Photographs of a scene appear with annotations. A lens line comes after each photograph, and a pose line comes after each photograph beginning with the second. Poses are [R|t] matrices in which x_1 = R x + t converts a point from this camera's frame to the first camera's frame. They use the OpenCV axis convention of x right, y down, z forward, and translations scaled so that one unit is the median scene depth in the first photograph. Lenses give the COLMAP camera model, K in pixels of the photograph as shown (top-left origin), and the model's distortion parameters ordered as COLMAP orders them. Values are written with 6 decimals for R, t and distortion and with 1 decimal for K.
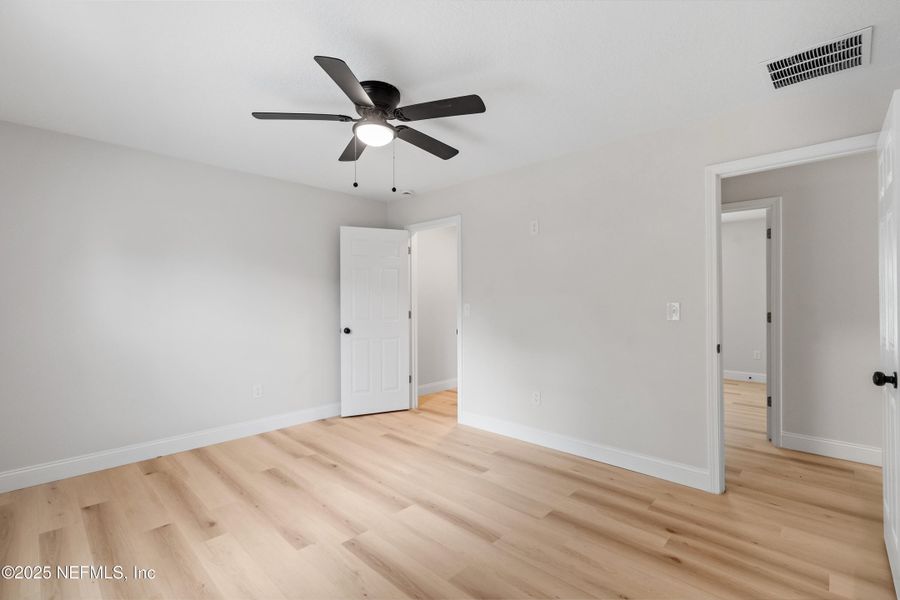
lens RADIAL K [[408.4, 0, 449.8], [0, 408.4, 298.0], [0, 0, 1]] dist [-0.004030, 0.000186]
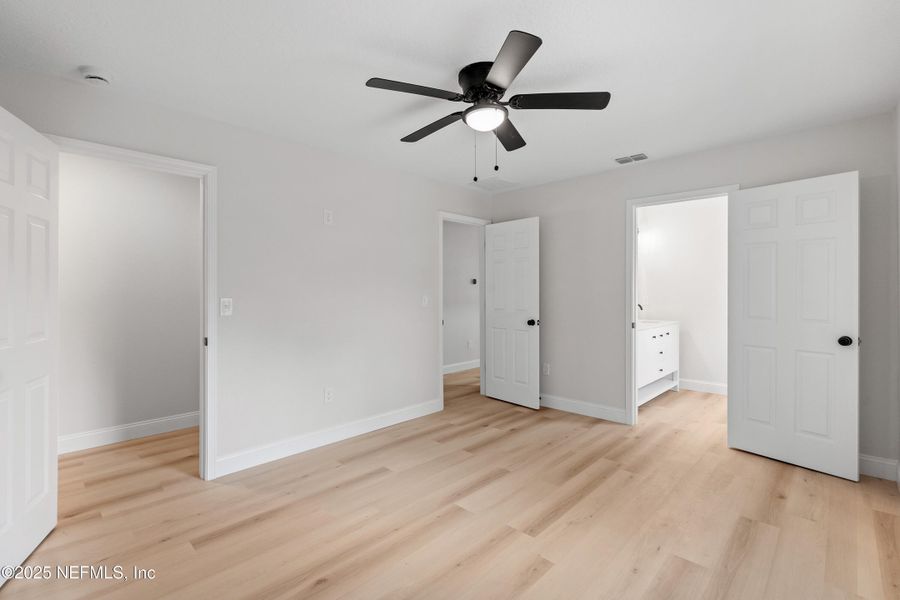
lens RADIAL K [[408.4, 0, 449.8], [0, 408.4, 298.0], [0, 0, 1]] dist [-0.004030, 0.000186]
pose [[-0.001653, -0.005118, 0.999986, -0.933839], [-0.000522, 0.999987, 0.005117, 0.012539], [-0.999998, -0.000514, -0.001656, 0.899223]]
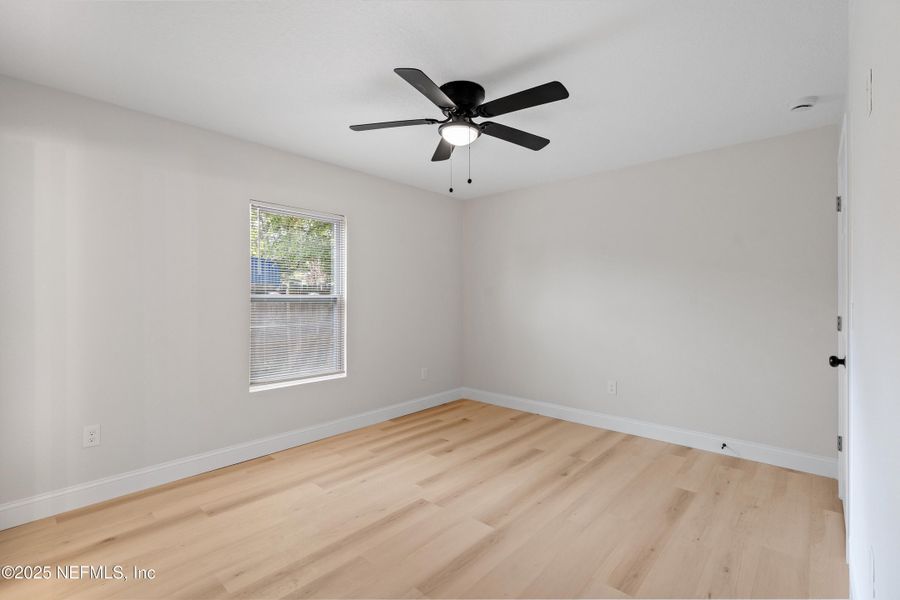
lens RADIAL K [[404.6, 0, 448.6], [0, 404.6, 296.9], [0, 0, 1]] dist [-0.004053, 0.000167]
pose [[0.030166, 0.000891, -0.999545, 0.690646], [0.003671, 0.999993, 0.001002, 0.005777], [0.999538, -0.003699, 0.030162, 0.779064]]
